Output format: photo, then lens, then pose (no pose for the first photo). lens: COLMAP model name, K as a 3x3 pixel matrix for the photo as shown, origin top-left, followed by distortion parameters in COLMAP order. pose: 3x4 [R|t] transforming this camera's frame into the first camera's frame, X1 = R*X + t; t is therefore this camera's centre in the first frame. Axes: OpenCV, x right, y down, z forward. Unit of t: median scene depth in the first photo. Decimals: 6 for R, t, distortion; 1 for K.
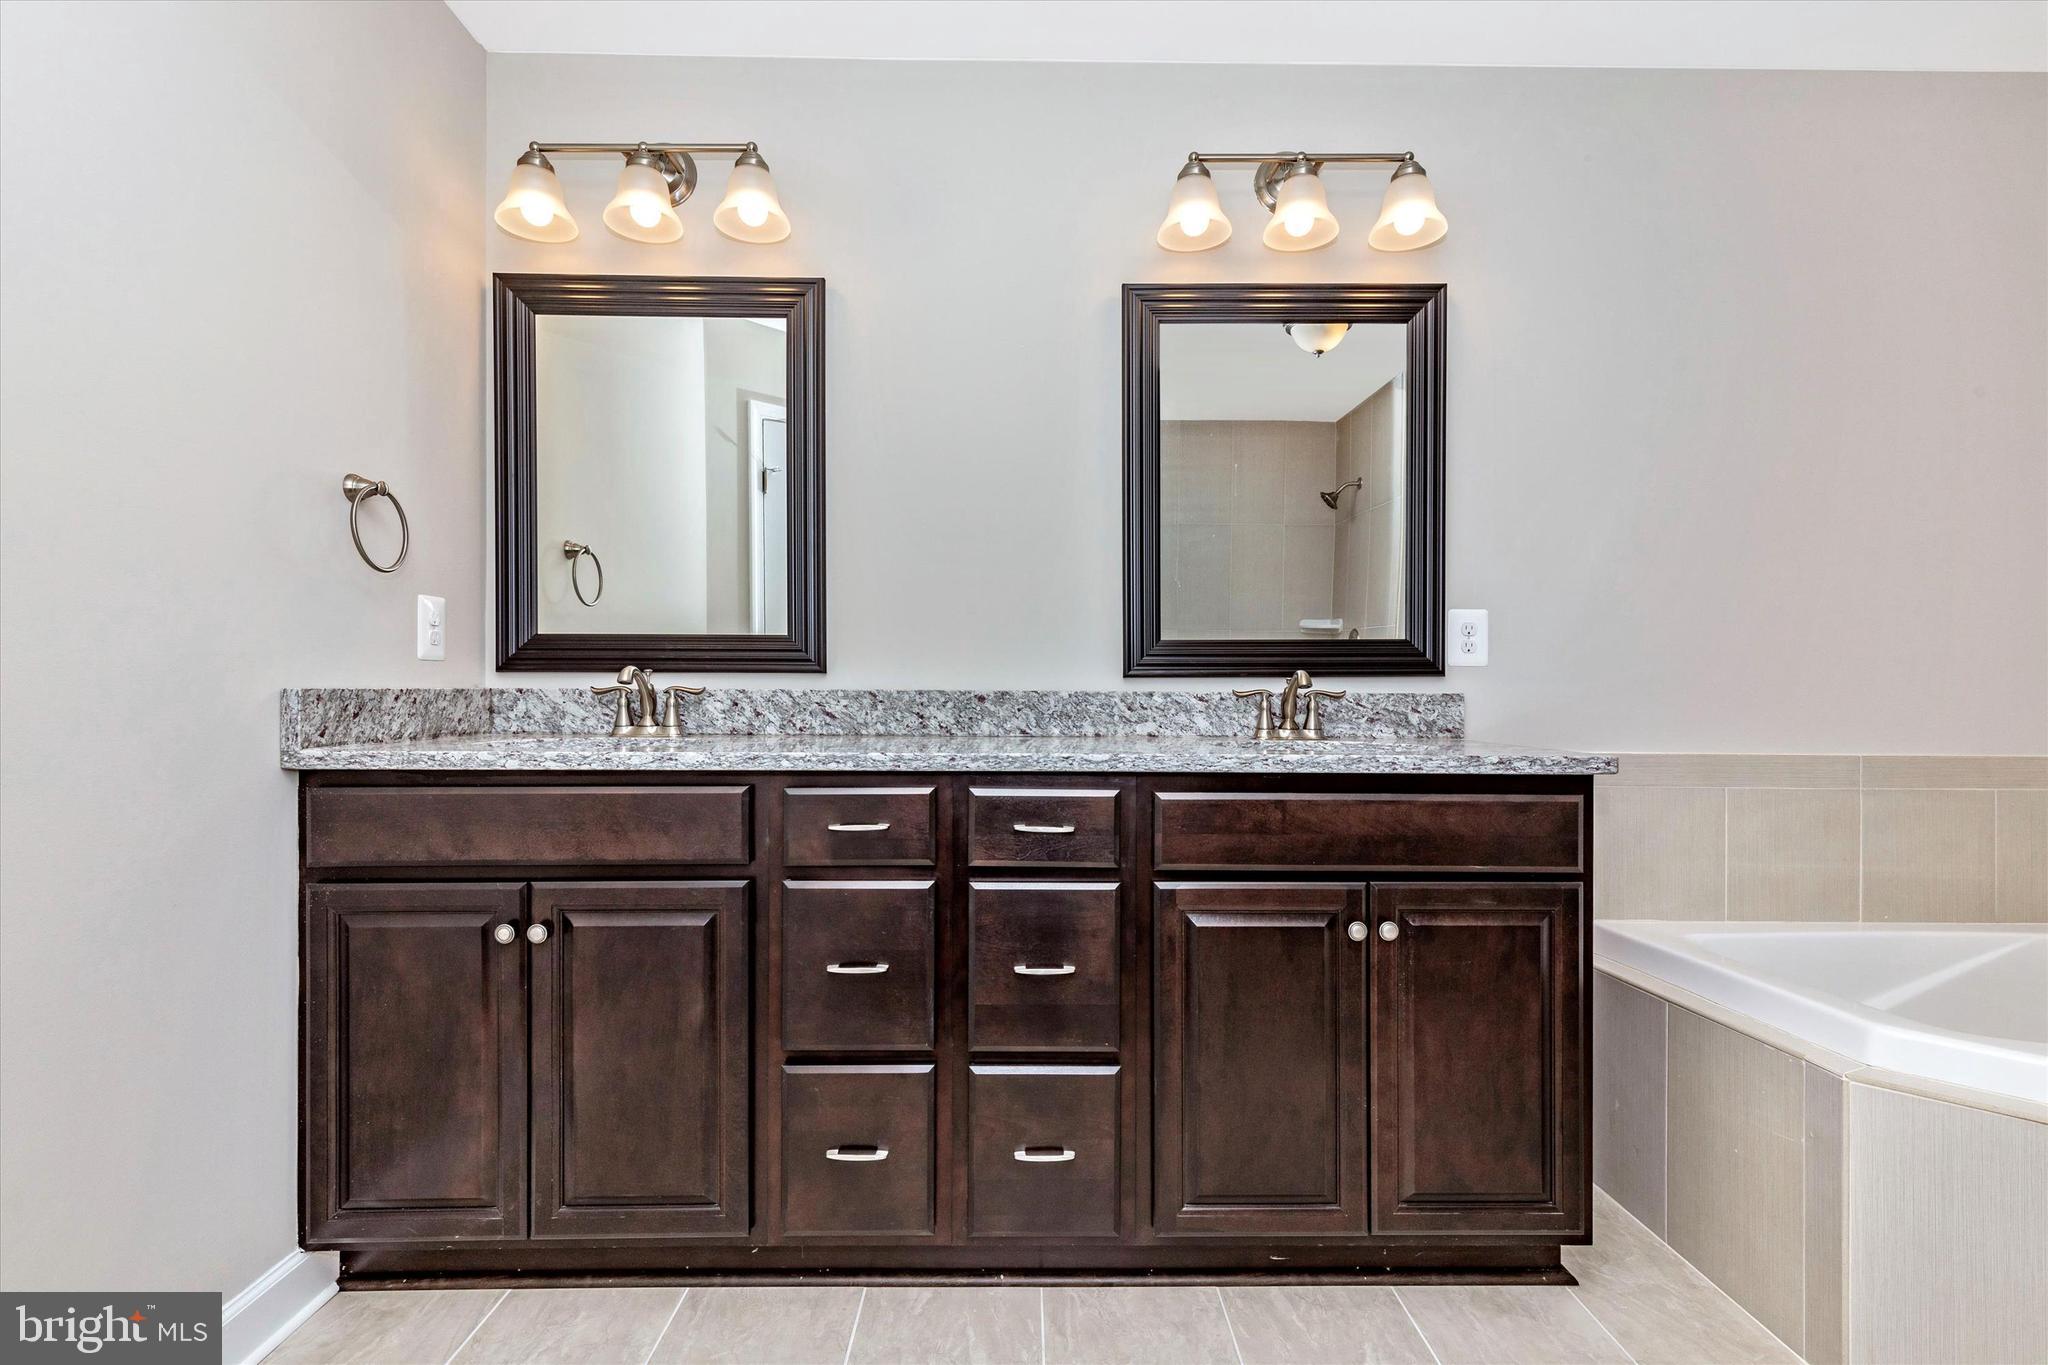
lens RADIAL K [[950.6, 0, 1001.7], [0, 950.6, 687.9], [0, 0, 1]] dist [0.014214, -0.002675]
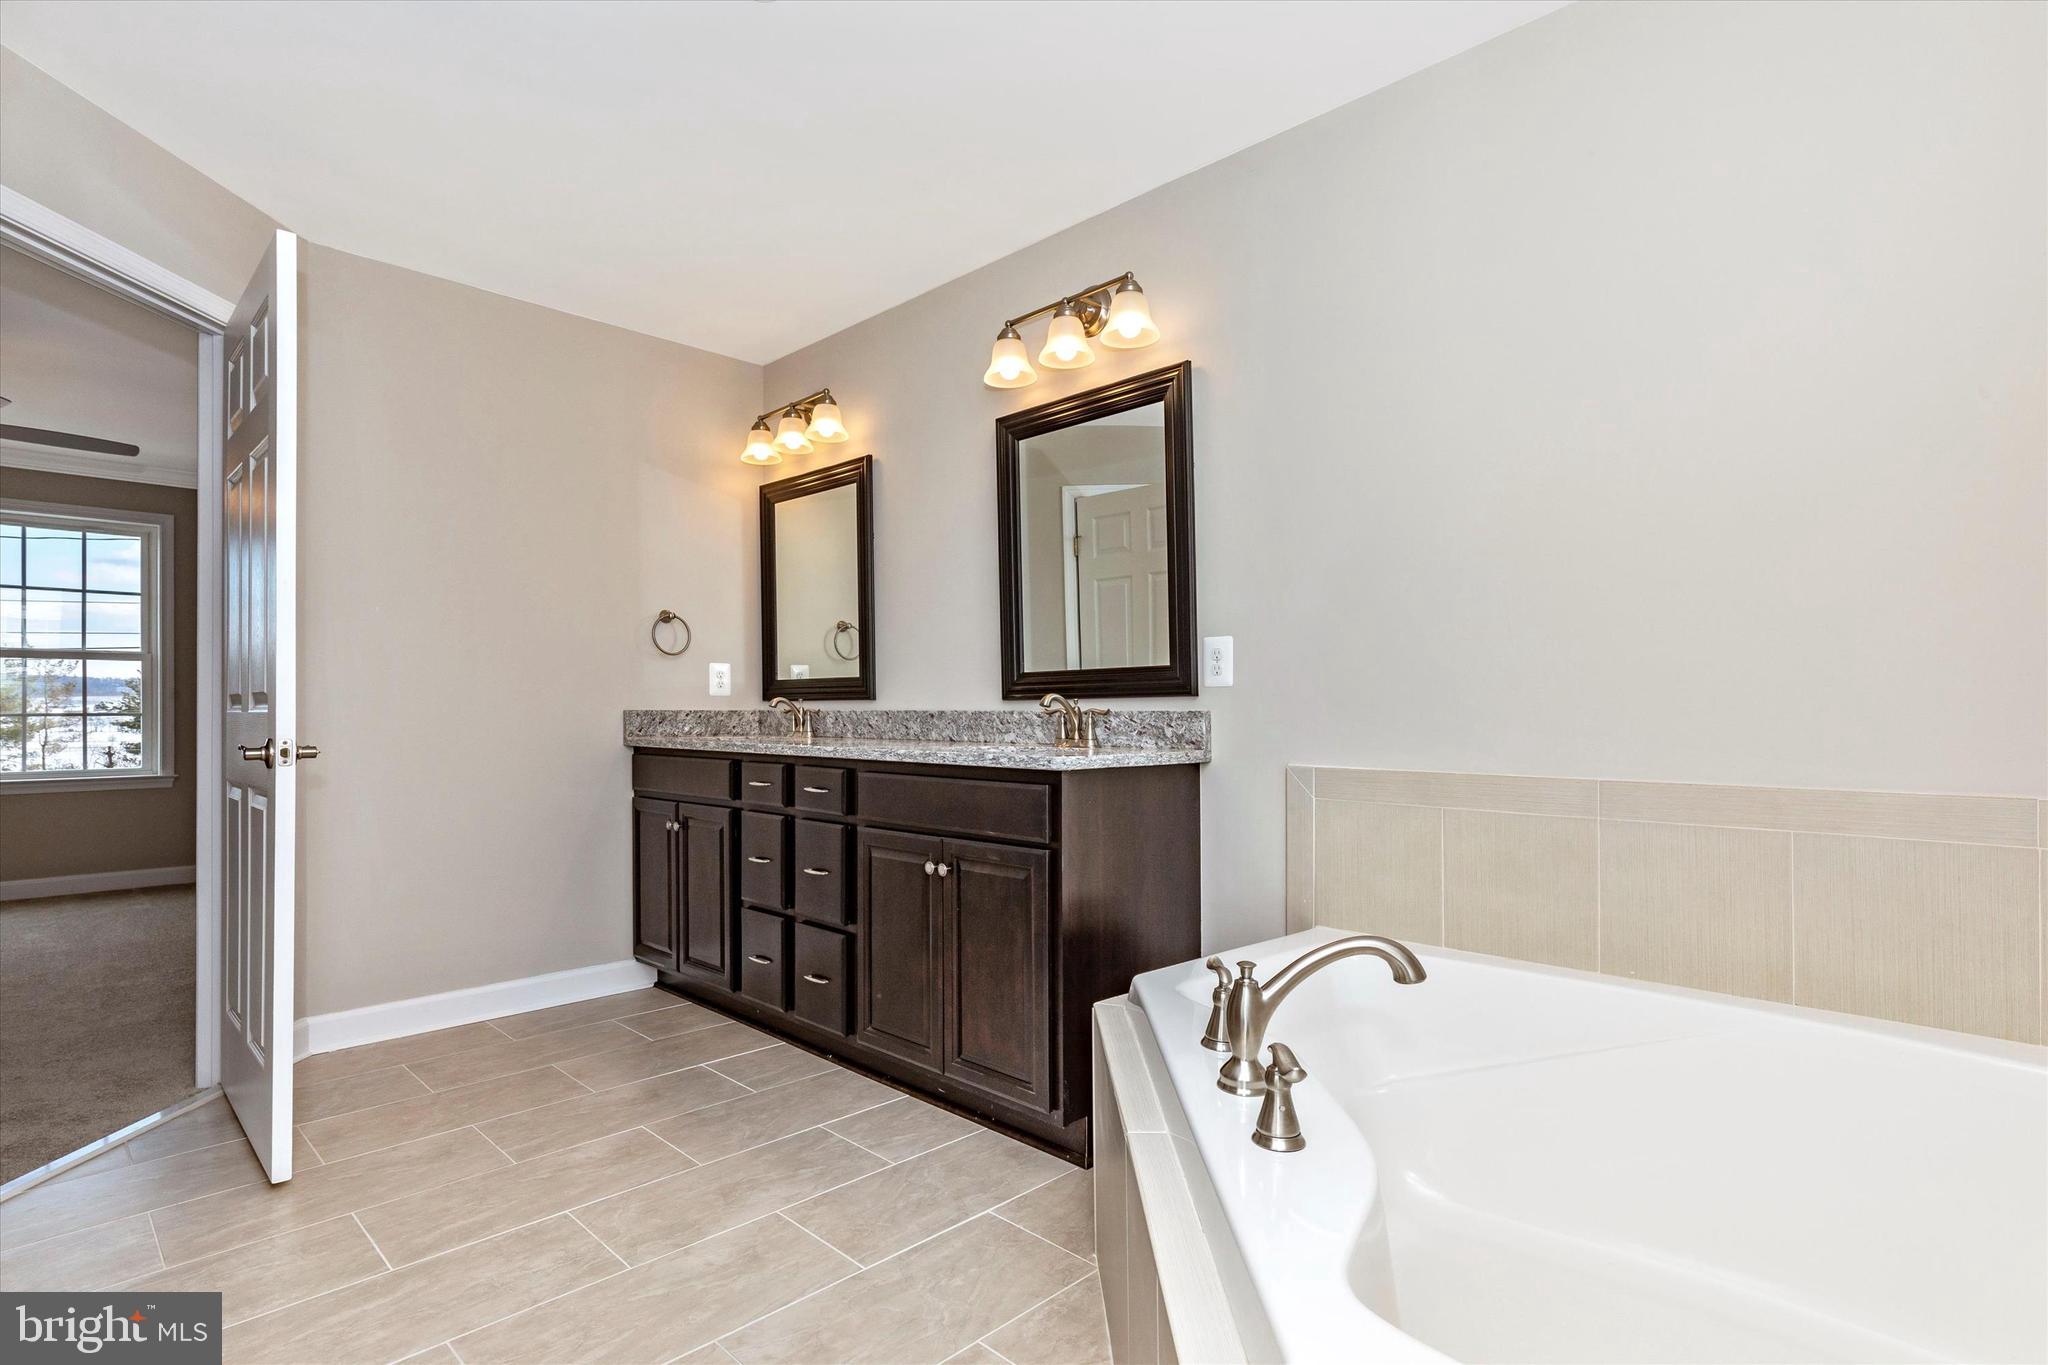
lens RADIAL K [[947.4, 0, 979.6], [0, 947.4, 706.4], [0, 0, 1]] dist [-0.015395, -0.000671]
pose [[0.706910, -0.007503, -0.707263, 1.101383], [0.002525, 0.999964, -0.008084, 0.009176], [0.707299, 0.003929, 0.706904, -0.000966]]
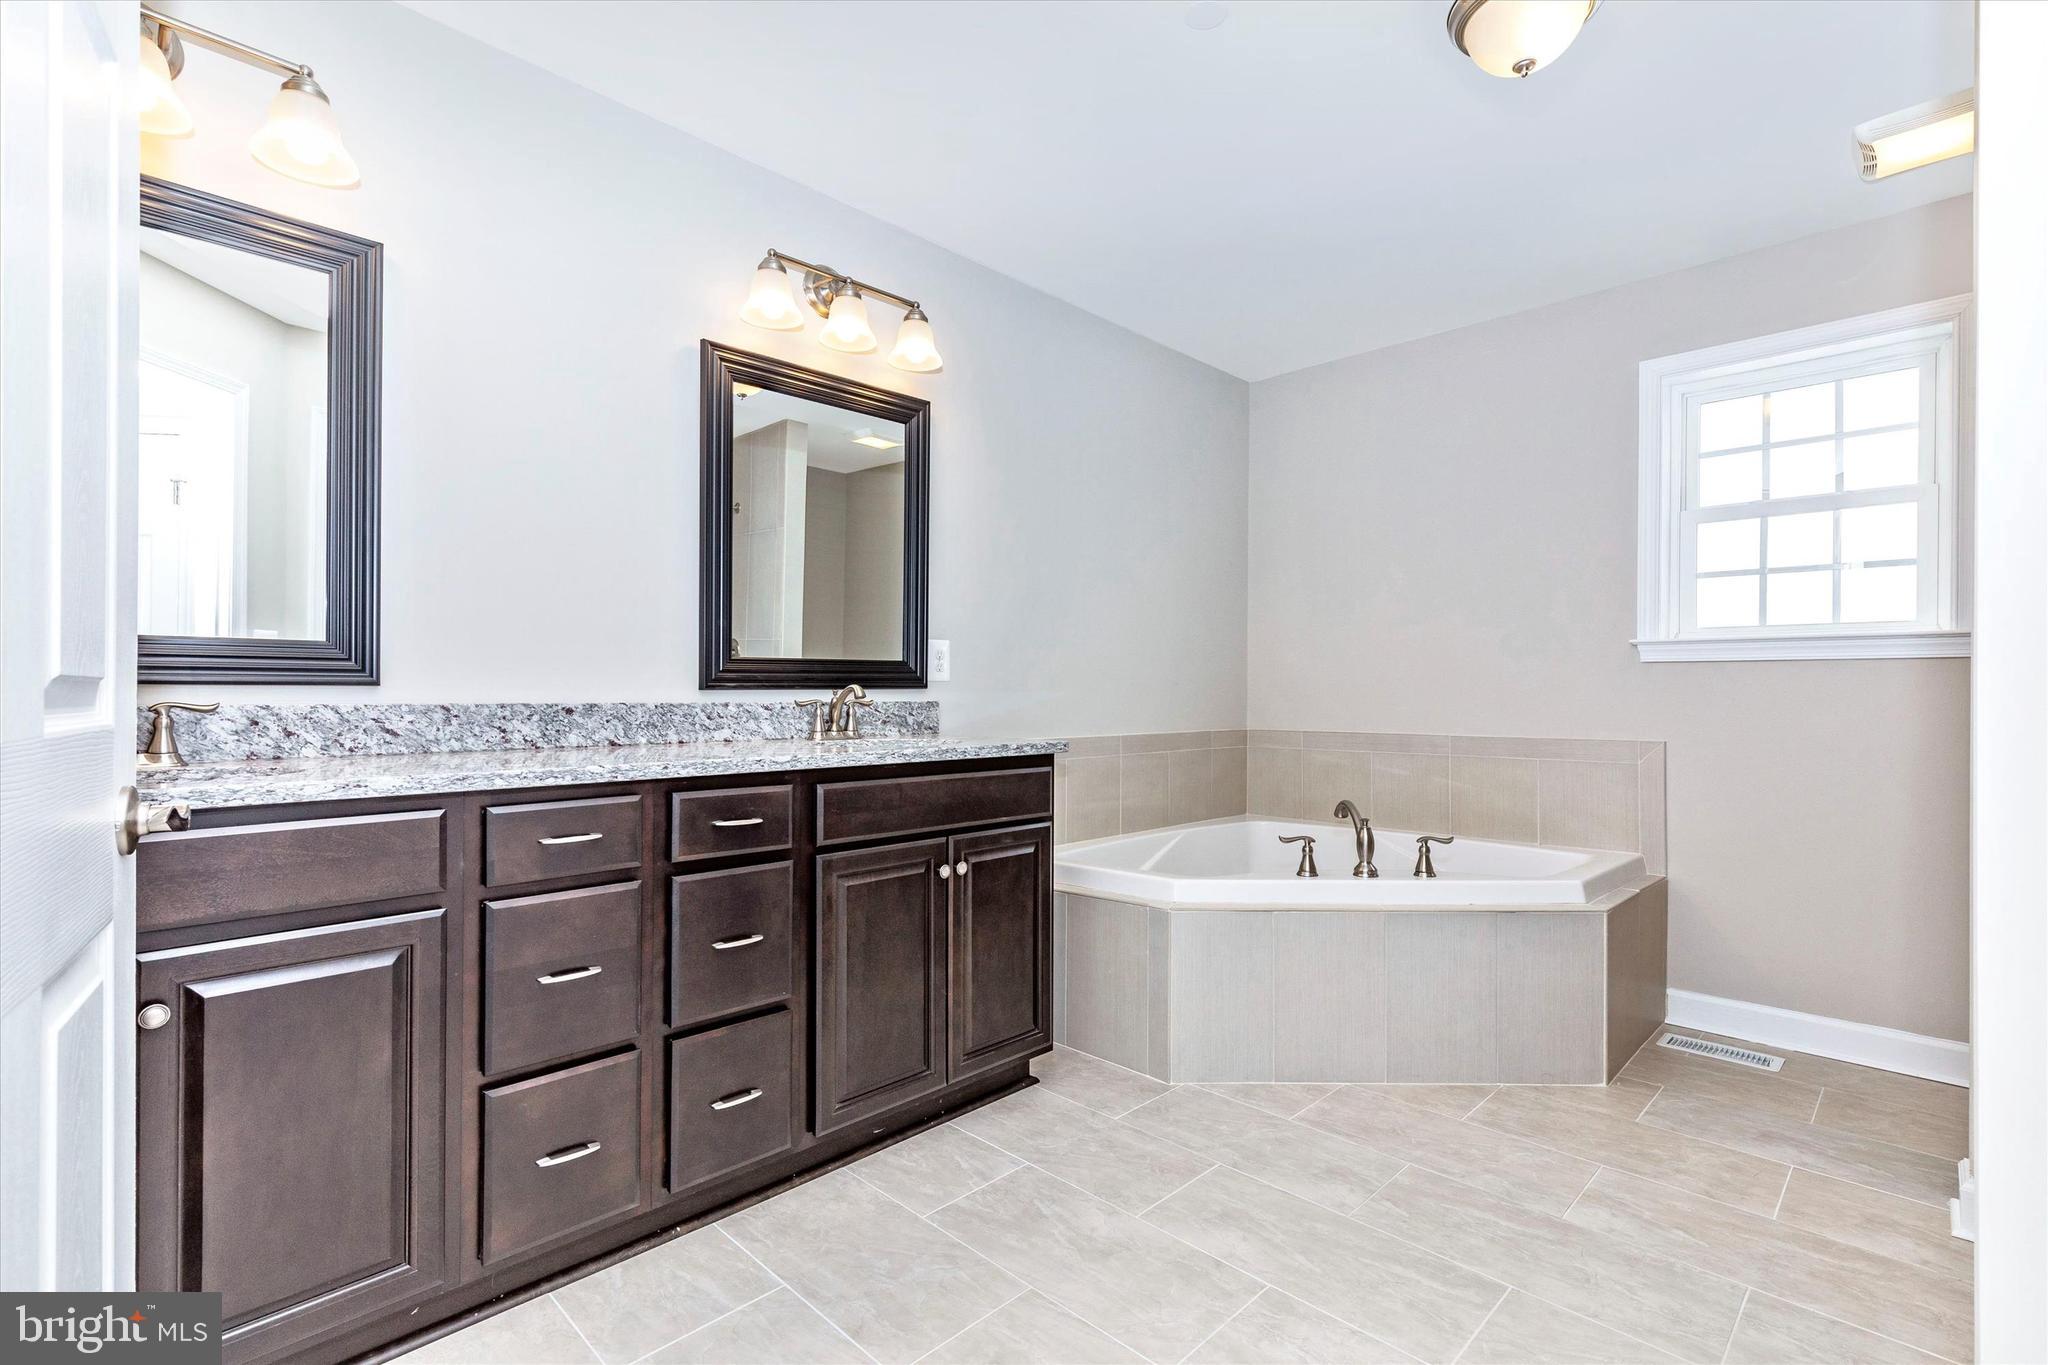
lens RADIAL K [[950.6, 0, 1015.9], [0, 950.6, 693.5], [0, 0, 1]] dist [0.014214, -0.002675]
pose [[0.713114, -0.004636, 0.701033, -0.399592], [0.001378, 0.999985, 0.005211, -0.012069], [-0.701047, -0.002750, 0.713110, -0.058451]]
